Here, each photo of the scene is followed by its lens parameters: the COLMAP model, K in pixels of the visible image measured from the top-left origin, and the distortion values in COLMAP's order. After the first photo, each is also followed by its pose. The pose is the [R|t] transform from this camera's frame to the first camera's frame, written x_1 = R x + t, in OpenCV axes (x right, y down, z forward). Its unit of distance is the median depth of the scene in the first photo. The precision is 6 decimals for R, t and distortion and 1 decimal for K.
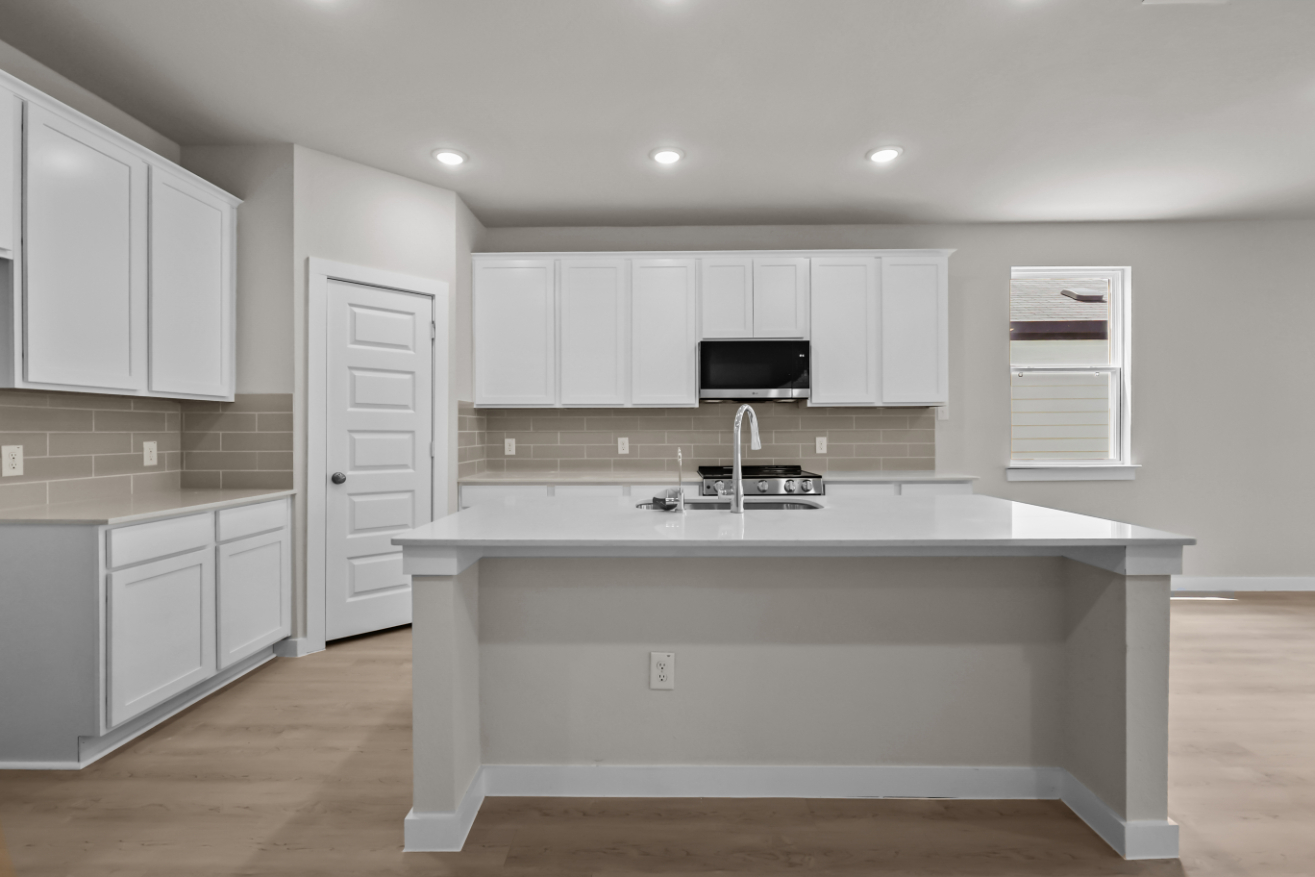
lens RADIAL K [[612.1, 0, 653.7], [0, 612.1, 435.7], [0, 0, 1]] dist [-0.001881, -0.000131]
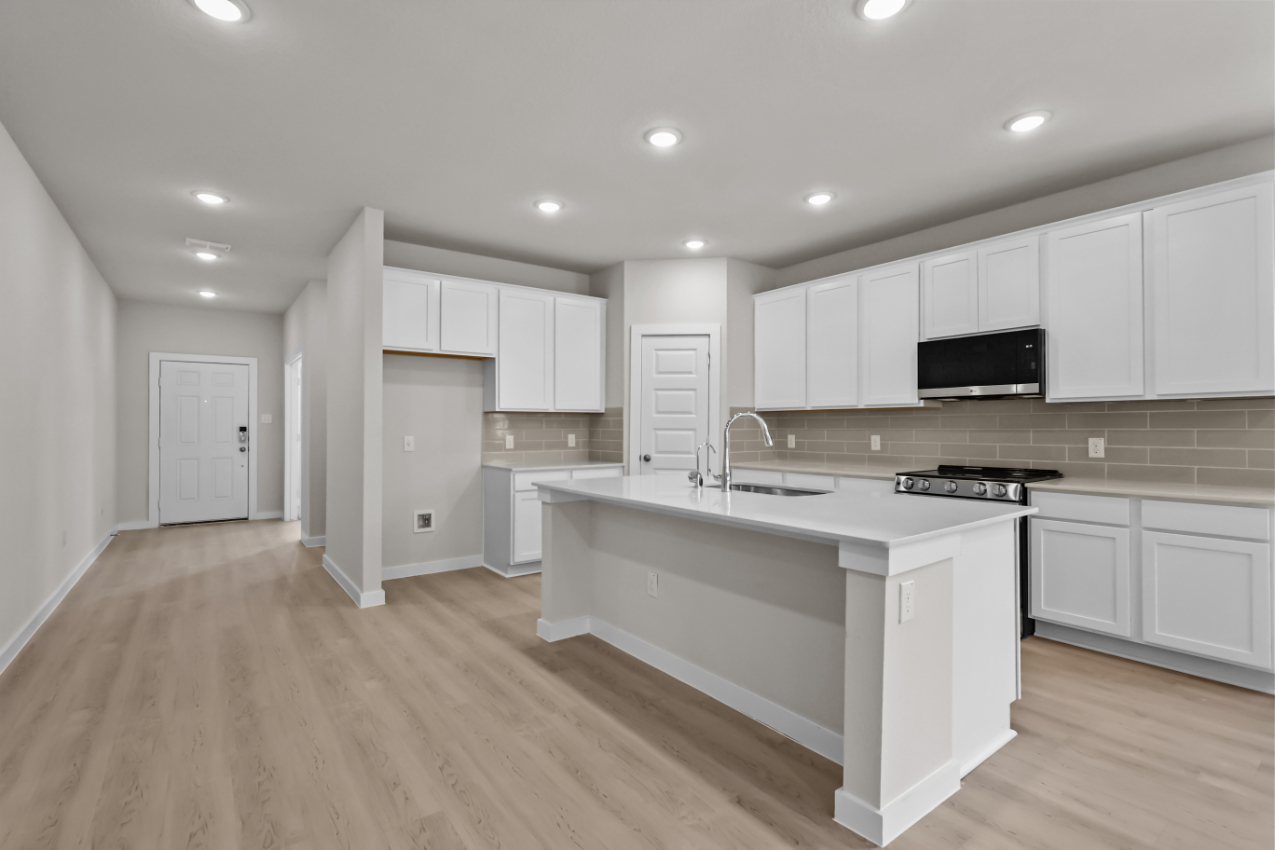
lens RADIAL K [[593.5, 0, 633.8], [0, 593.5, 422.3], [0, 0, 1]] dist [-0.001881, -0.000131]
pose [[0.602664, -0.003823, -0.797986, 0.592888], [-0.005612, 0.999943, -0.009029, -0.009032], [0.797975, 0.009920, 0.602609, 0.020038]]
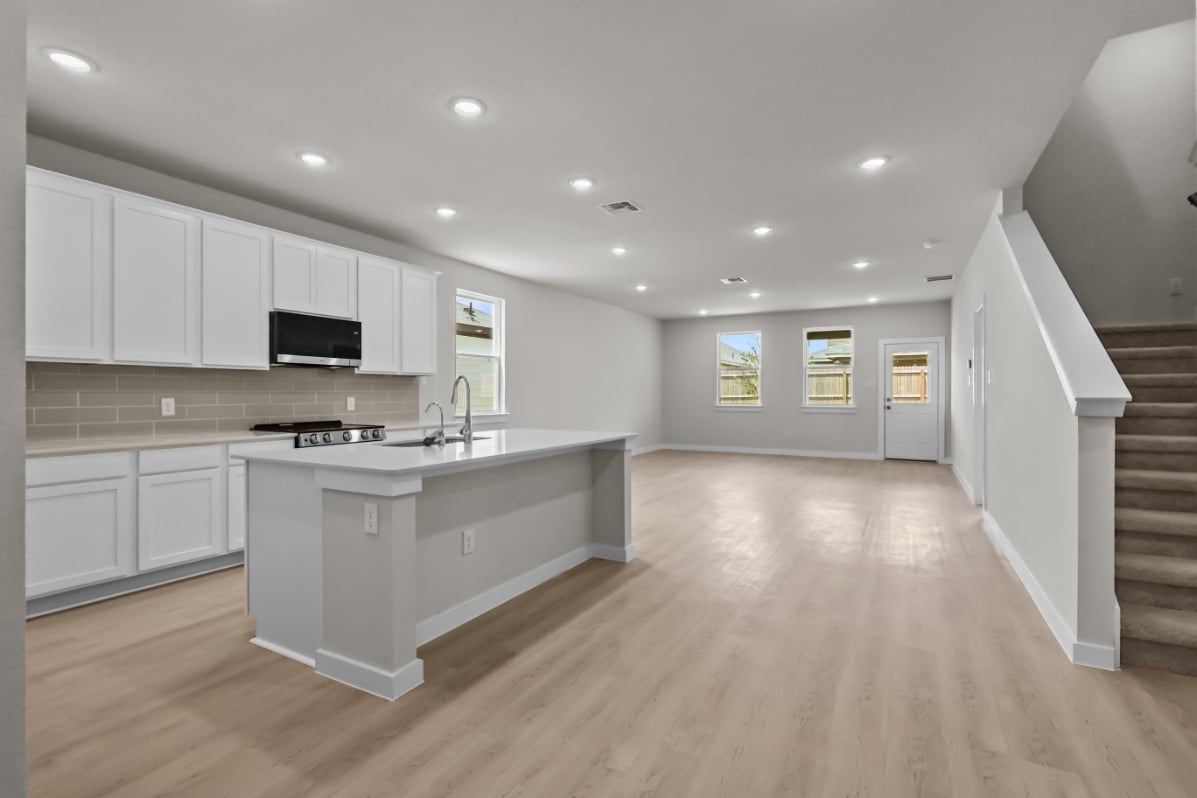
lens RADIAL K [[559.7, 0, 608.5], [0, 559.7, 396.7], [0, 0, 1]] dist [-0.000767, 0.000116]
pose [[0.456832, -0.001574, 0.889552, -0.561574], [0.003209, 0.999995, 0.000122, 0.002970], [-0.889547, 0.002799, 0.456834, 0.002241]]
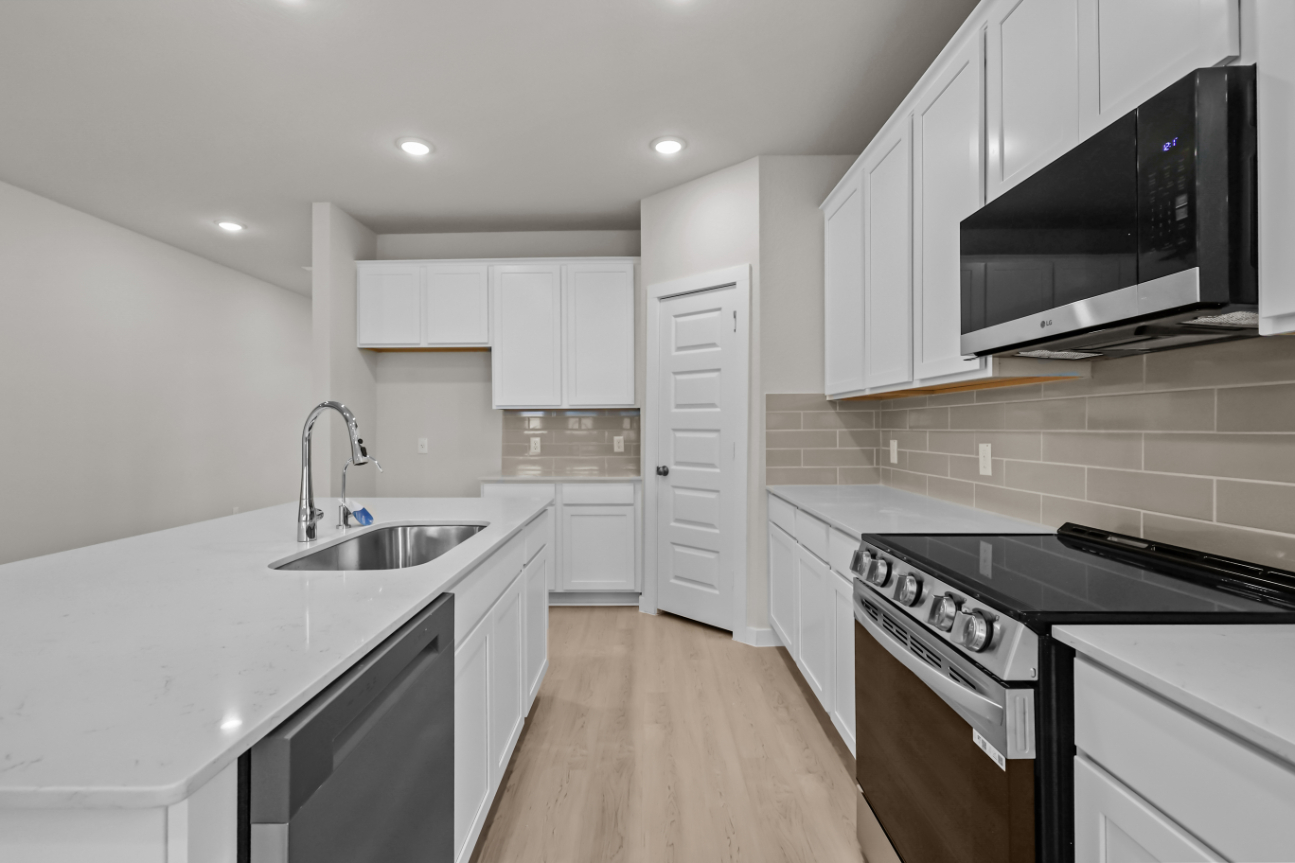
lens RADIAL K [[594.4, 0, 634.0], [0, 594.4, 424.7], [0, 0, 1]] dist [-0.009881, -0.000051]
pose [[-0.010346, -0.000502, -0.999946, 0.494605], [-0.000790, 1.000000, -0.000494, -0.013546], [0.999946, 0.000785, -0.010346, 0.790235]]
